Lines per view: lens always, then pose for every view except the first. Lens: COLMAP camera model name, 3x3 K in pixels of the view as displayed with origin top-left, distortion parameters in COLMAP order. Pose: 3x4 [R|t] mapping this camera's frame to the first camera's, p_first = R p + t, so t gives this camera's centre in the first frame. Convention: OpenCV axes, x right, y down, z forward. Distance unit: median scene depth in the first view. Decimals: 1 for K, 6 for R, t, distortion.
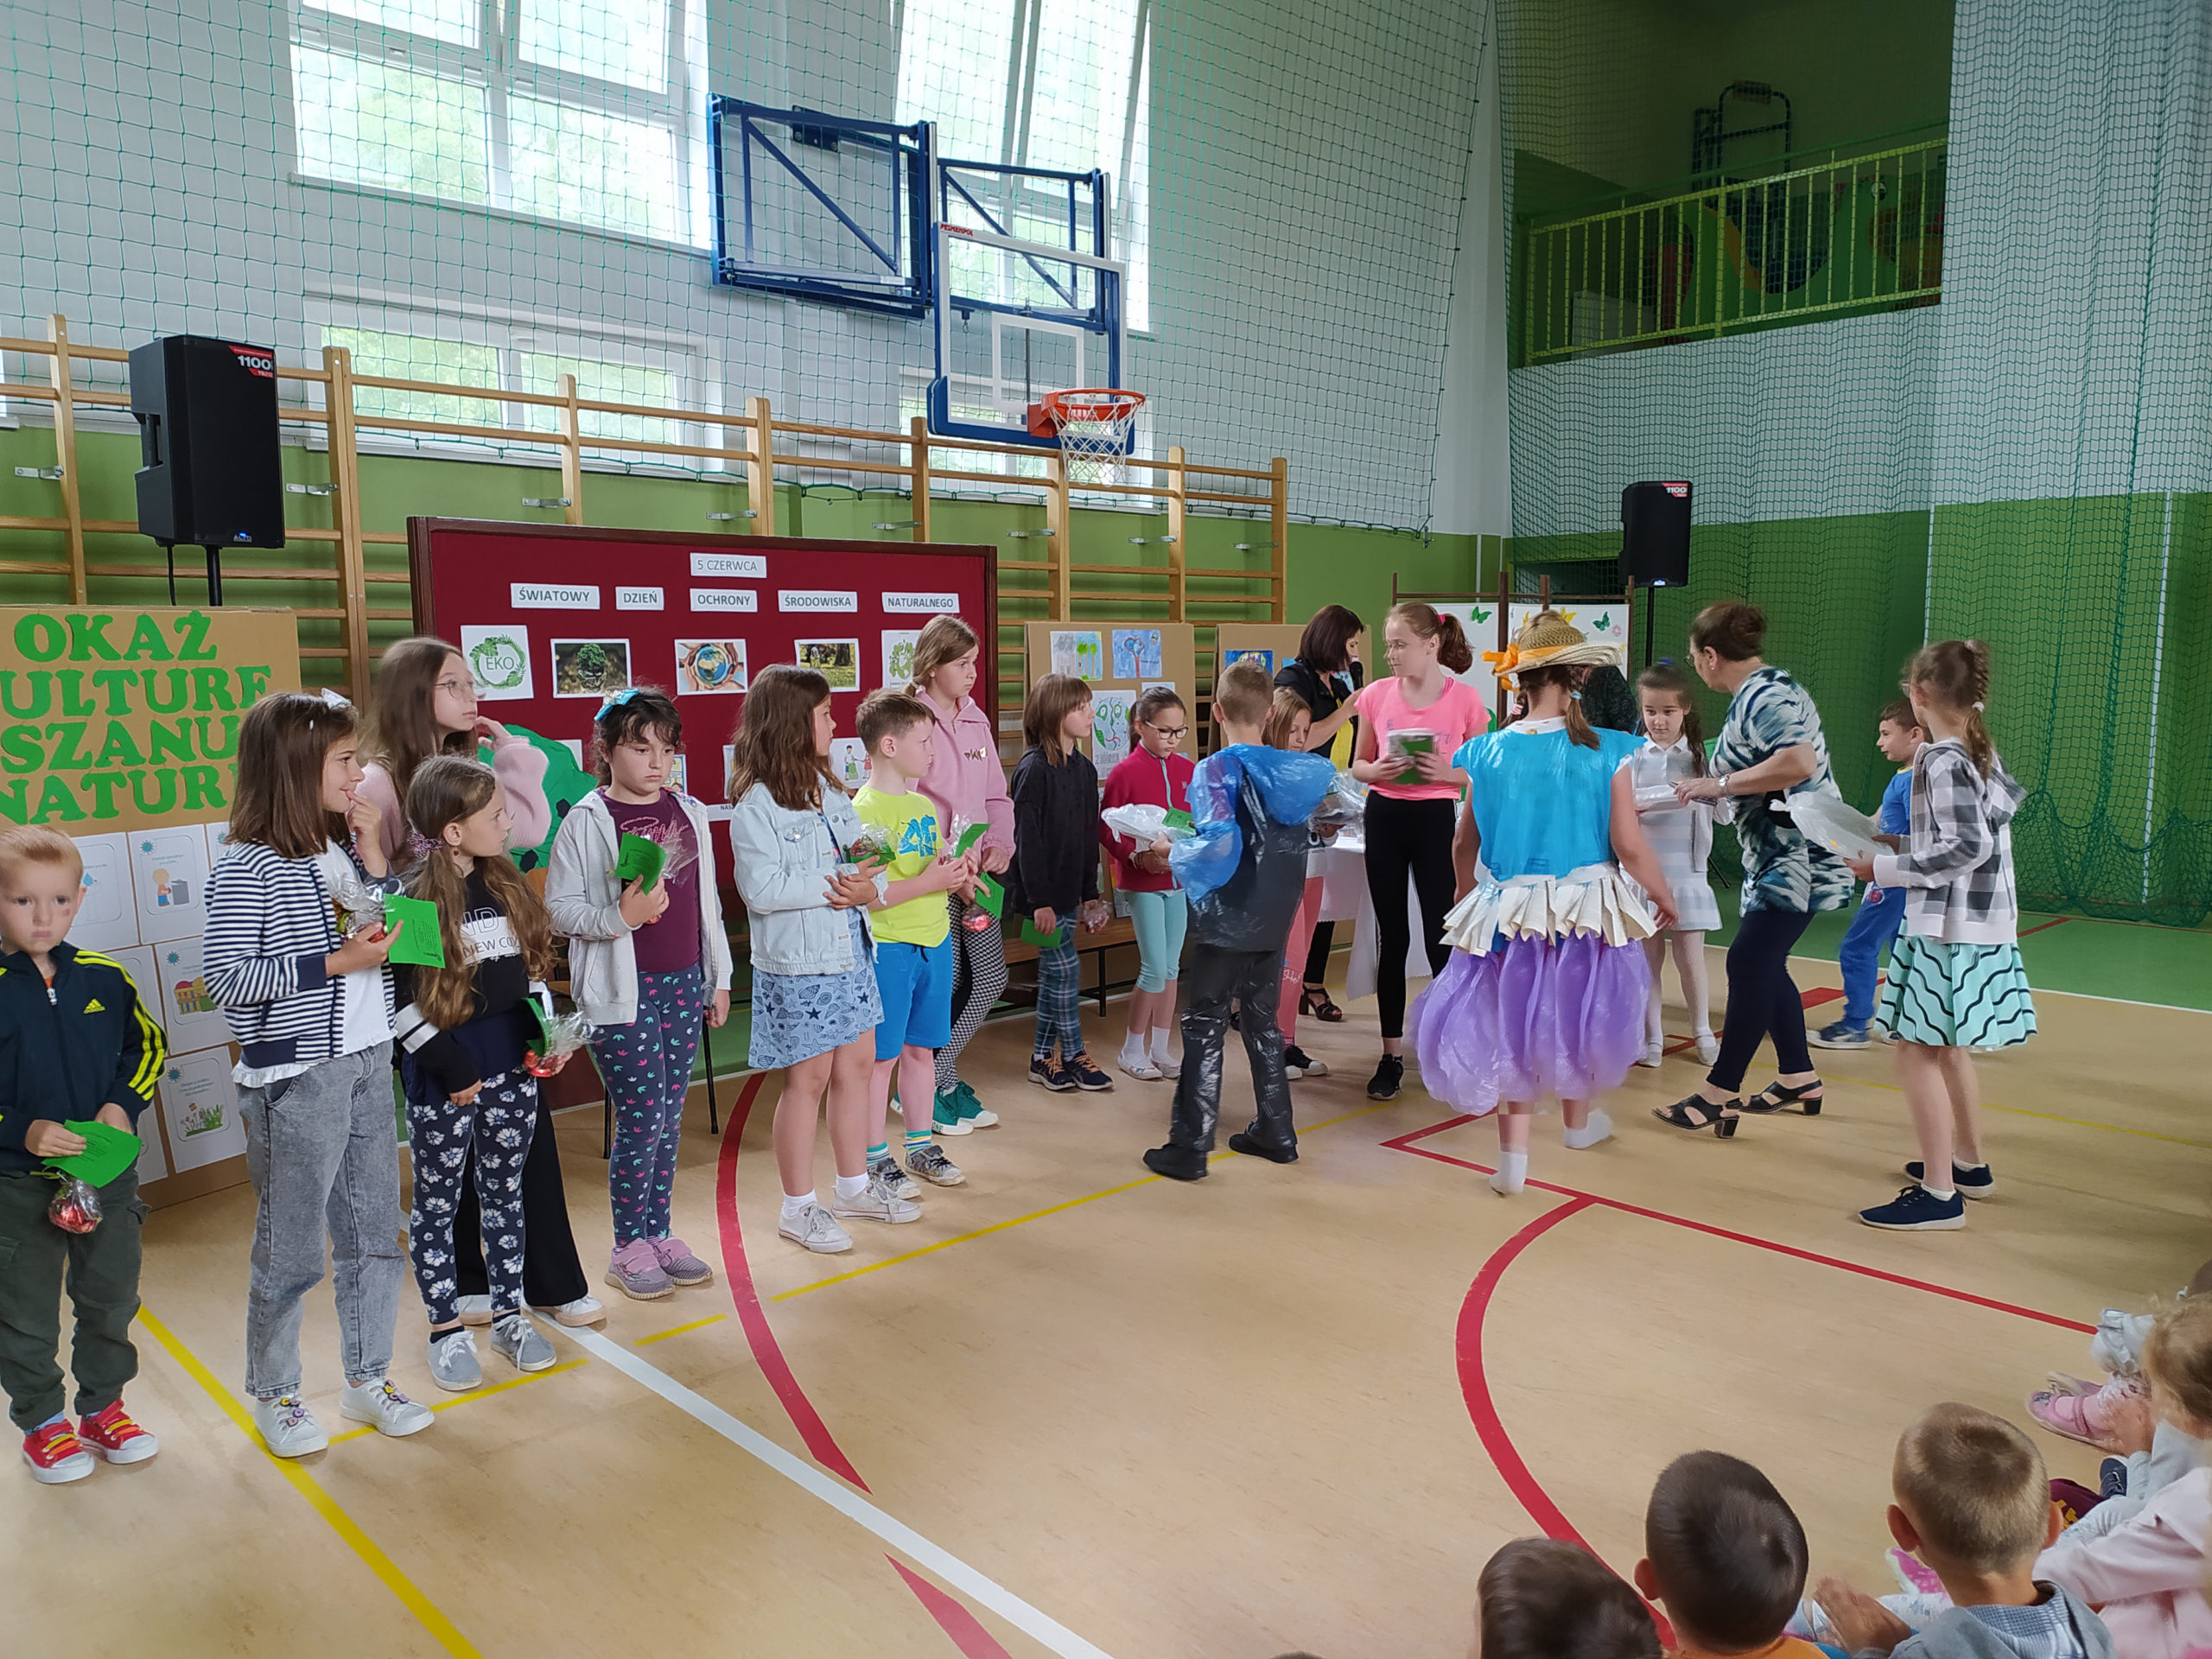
lens RADIAL K [[1662.7, 0, 1106.0], [0, 1662.7, 829.5], [0, 0, 1]] dist [0.095416, -0.113664]
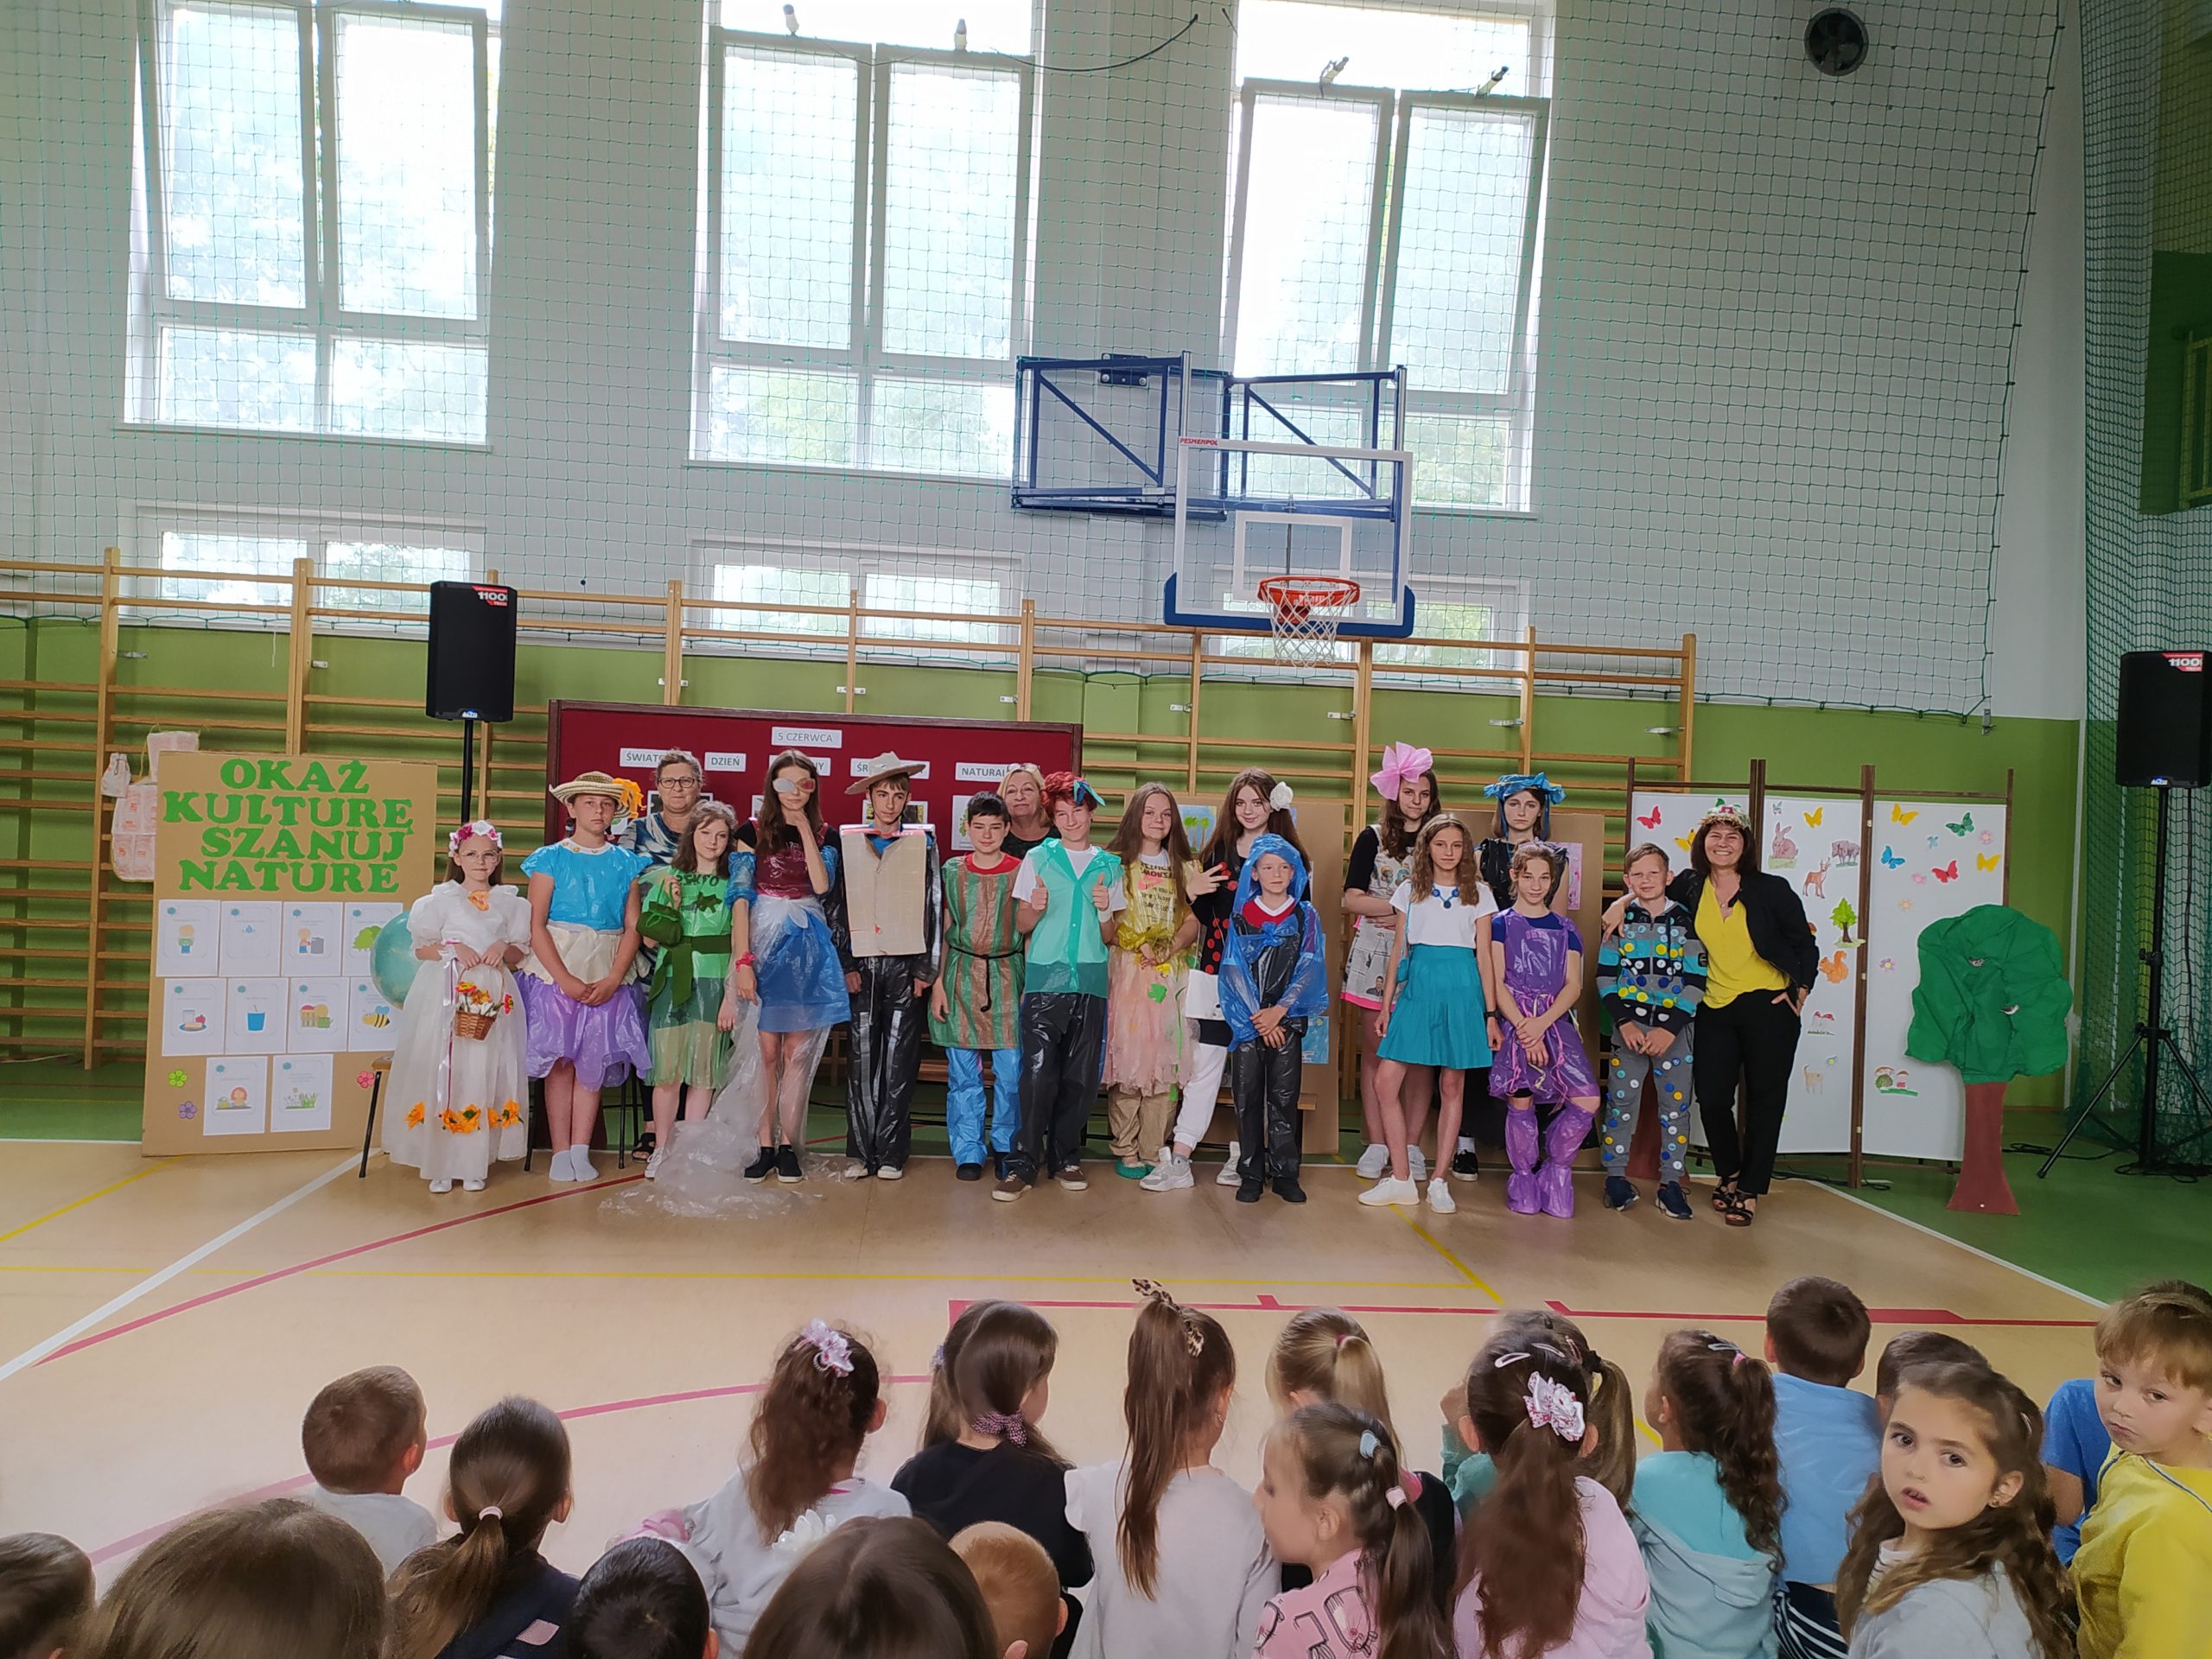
lens RADIAL K [[1664.0, 0, 1101.4], [0, 1664.0, 826.1], [0, 0, 1]] dist [0.092670, -0.117011]
pose [[0.783979, 0.042167, -0.619354, 0.555270], [-0.112839, 0.990750, -0.075380, -0.020198], [0.610446, 0.128984, 0.781485, 0.146243]]
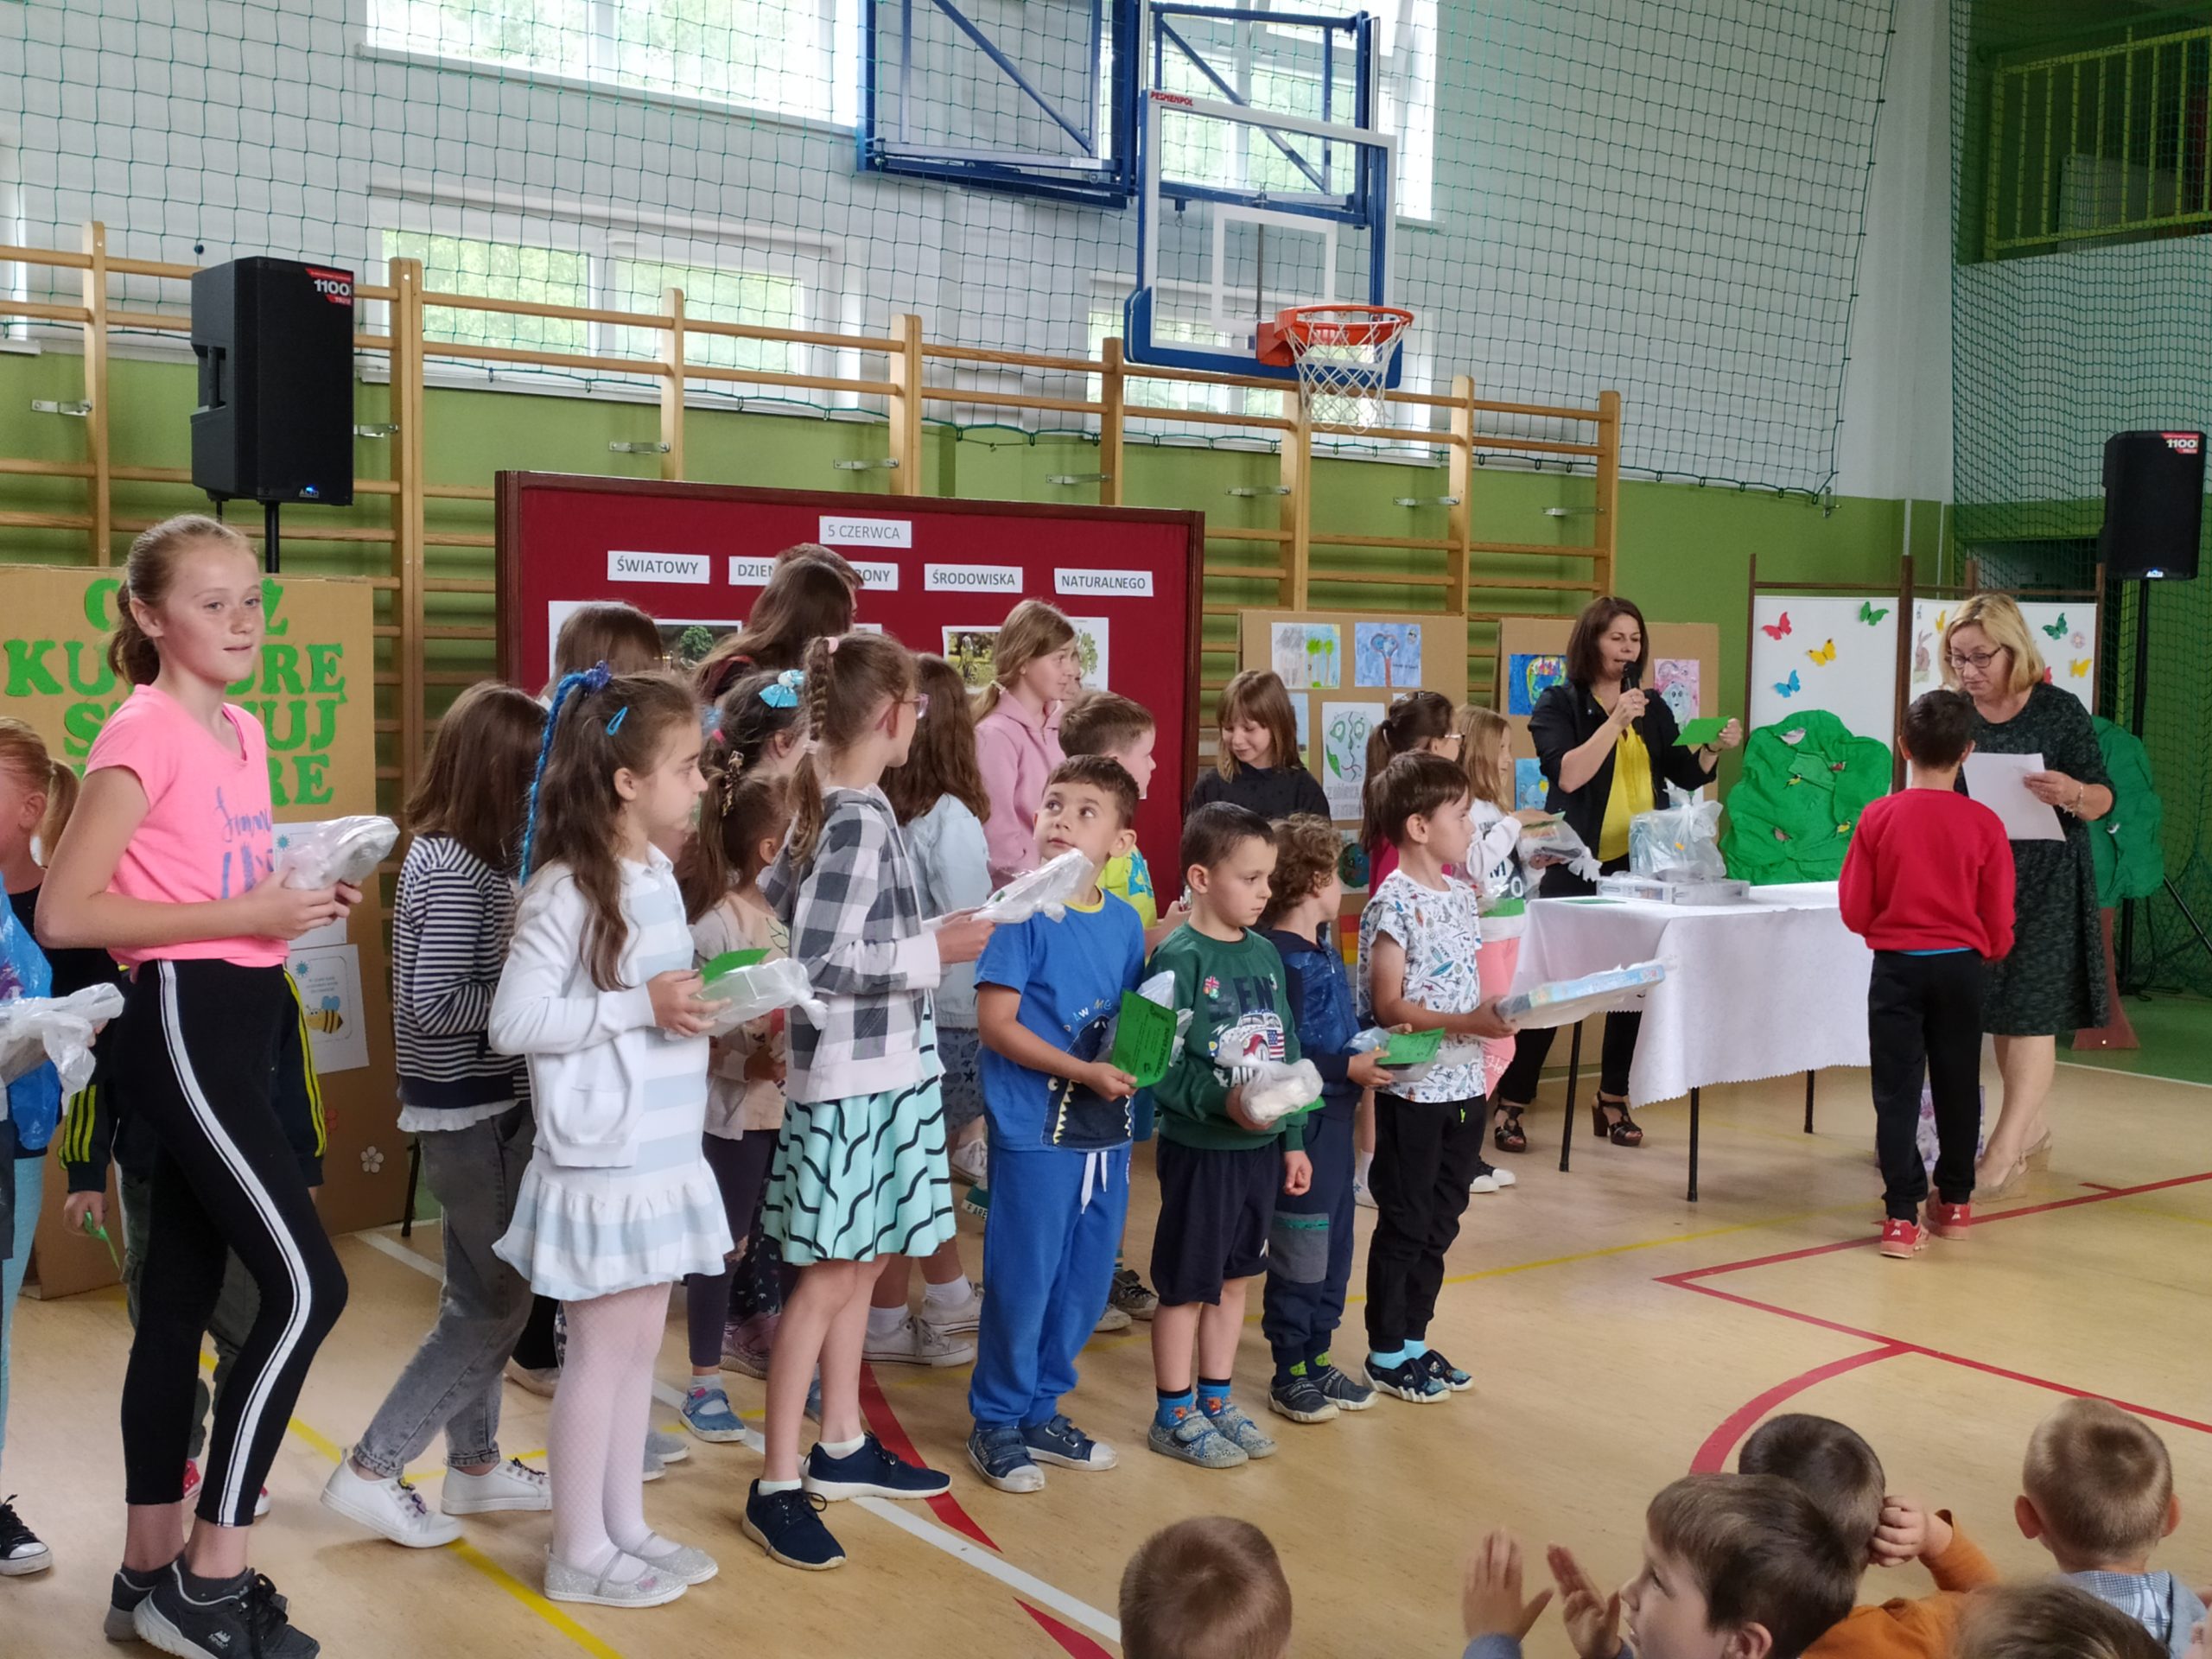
lens RADIAL K [[2564.6, 0, 1106.0], [0, 2564.6, 829.5], [0, 0, 1]] dist [0.073646, -0.035609]
pose [[0.993161, 0.031546, -0.112413, 0.024295], [-0.035839, 0.998695, -0.036372, 0.019347], [0.111119, 0.040152, 0.992996, -0.157155]]
